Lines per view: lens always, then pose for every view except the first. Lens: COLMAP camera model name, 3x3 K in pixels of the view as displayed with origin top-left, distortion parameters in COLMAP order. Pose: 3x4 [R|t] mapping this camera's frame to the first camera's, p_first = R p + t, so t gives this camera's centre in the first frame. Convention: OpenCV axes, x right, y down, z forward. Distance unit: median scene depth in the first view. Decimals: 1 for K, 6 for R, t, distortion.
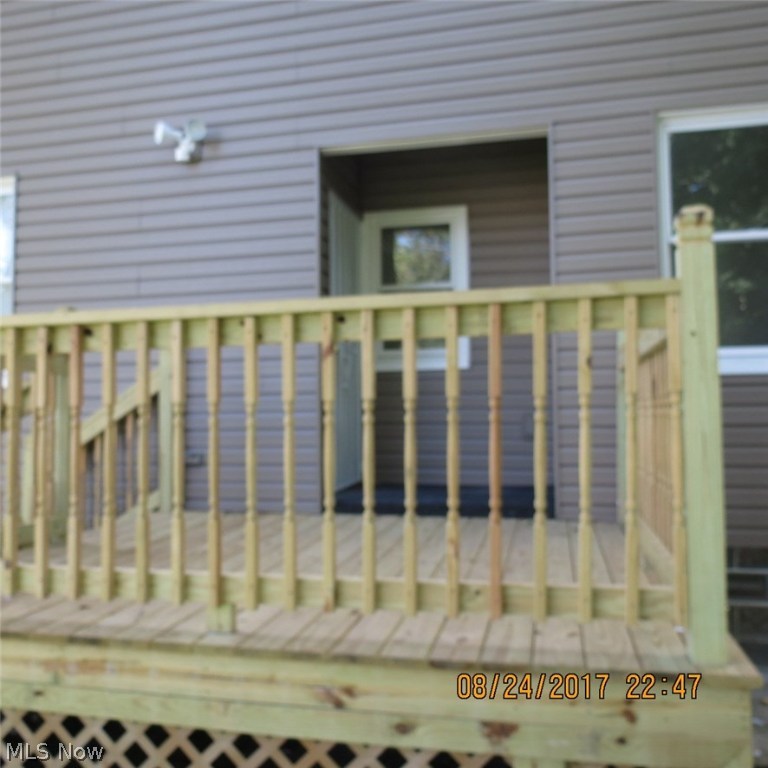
lens RADIAL K [[723.2, 0, 383.7], [0, 723.2, 364.5], [0, 0, 1]] dist [-0.005670, -0.014663]
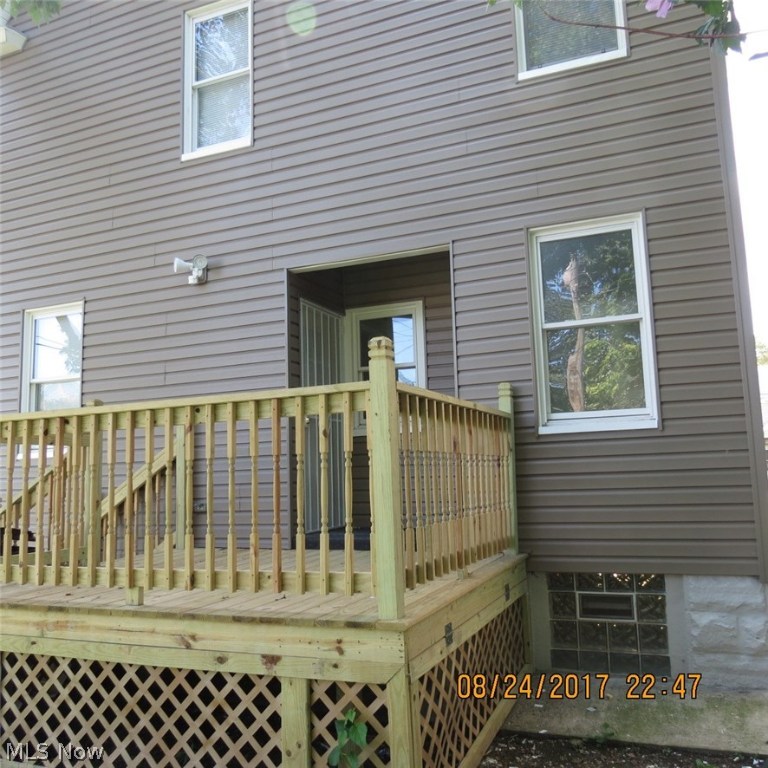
lens RADIAL K [[710.4, 0, 384.0], [0, 710.4, 384.0], [0, 0, 1]] dist [-0.004509, -0.001362]
pose [[0.985527, -0.039793, -0.164784, 0.566807], [0.030192, 0.997720, -0.060365, -0.010908], [0.166810, 0.054516, 0.984481, -0.466822]]
